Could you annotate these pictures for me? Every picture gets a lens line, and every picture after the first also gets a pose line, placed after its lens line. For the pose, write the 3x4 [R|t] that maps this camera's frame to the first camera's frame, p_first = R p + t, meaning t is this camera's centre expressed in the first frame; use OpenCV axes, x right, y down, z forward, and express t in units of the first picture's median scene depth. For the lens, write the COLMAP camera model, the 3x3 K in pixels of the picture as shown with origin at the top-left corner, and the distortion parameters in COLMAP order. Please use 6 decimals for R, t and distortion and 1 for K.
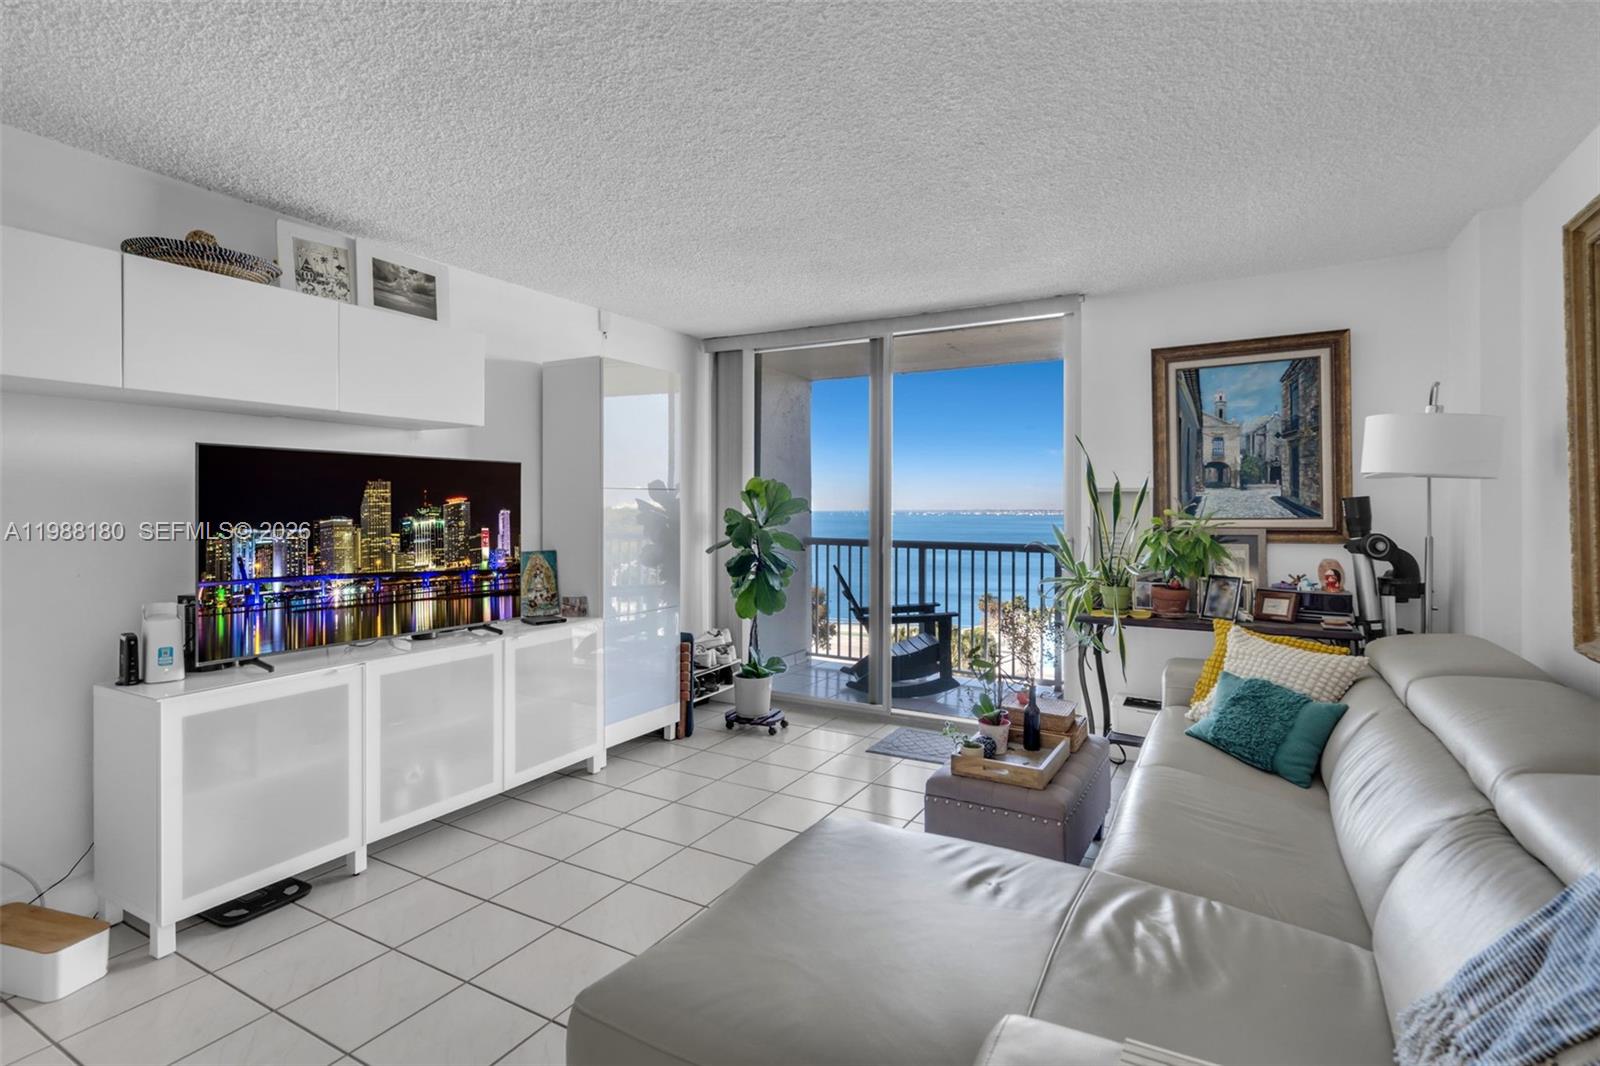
lens RADIAL K [[767.2, 0, 821.2], [0, 767.2, 508.7], [0, 0, 1]] dist [-0.000243, 0.002126]
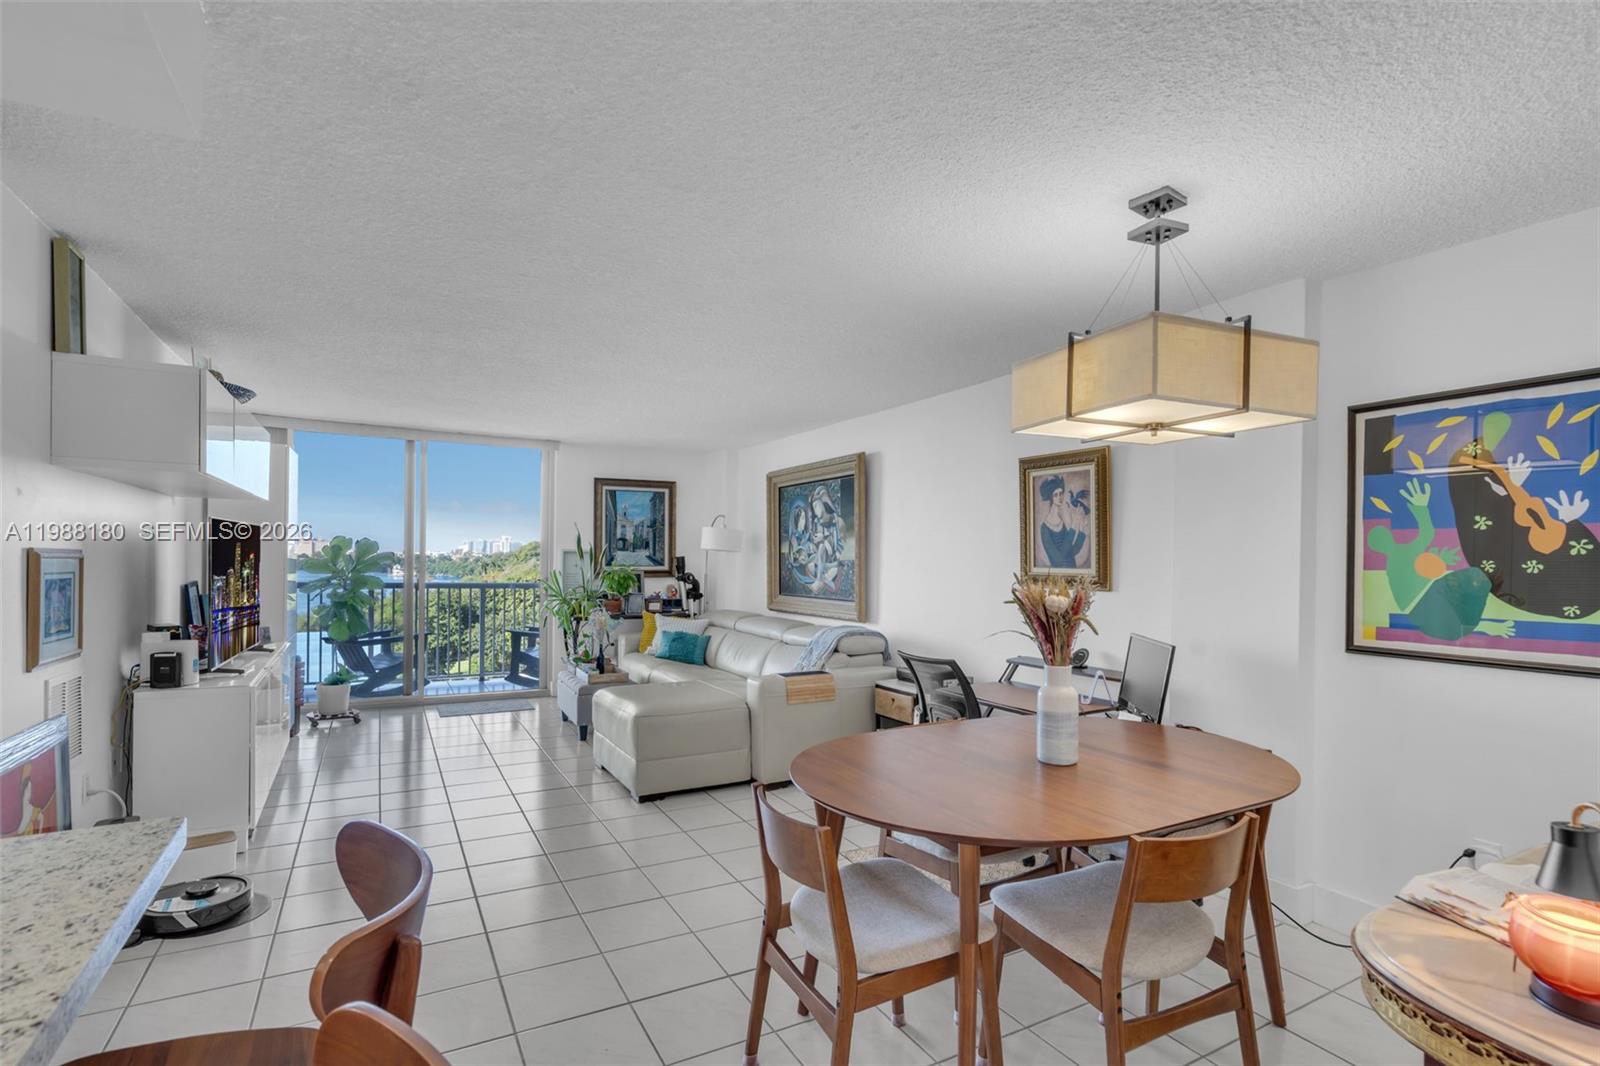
lens RADIAL K [[767.2, 0, 814.8], [0, 767.2, 565.9], [0, 0, 1]] dist [-0.000243, 0.002126]
pose [[0.506995, -0.003711, 0.861941, -1.009695], [-0.010046, 0.999897, 0.010214, -0.014051], [-0.861891, -0.013837, 0.506905, -0.477780]]
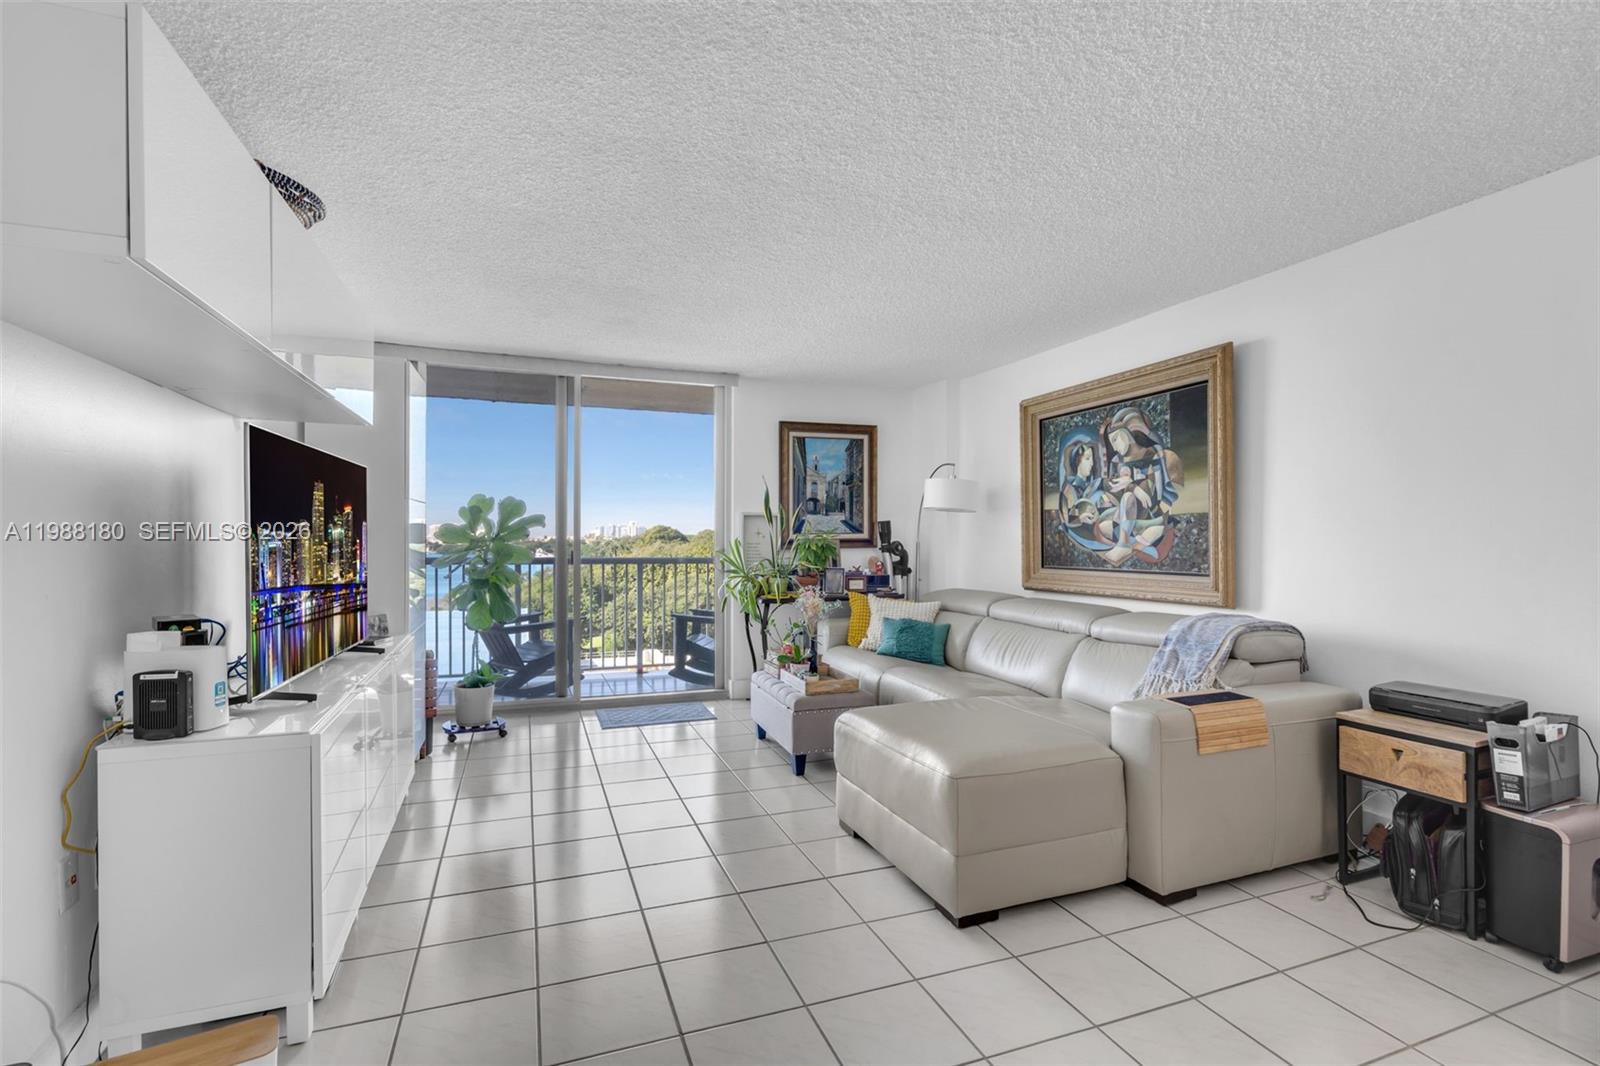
lens RADIAL K [[743.5, 0, 800.6], [0, 743.5, 543.2], [0, 0, 1]] dist [-0.003675, 0.001459]
pose [[0.637721, -0.006485, 0.770240, -0.715643], [0.002390, 0.999976, 0.006440, 0.023642], [-0.770264, -0.002266, 0.637721, 0.043373]]
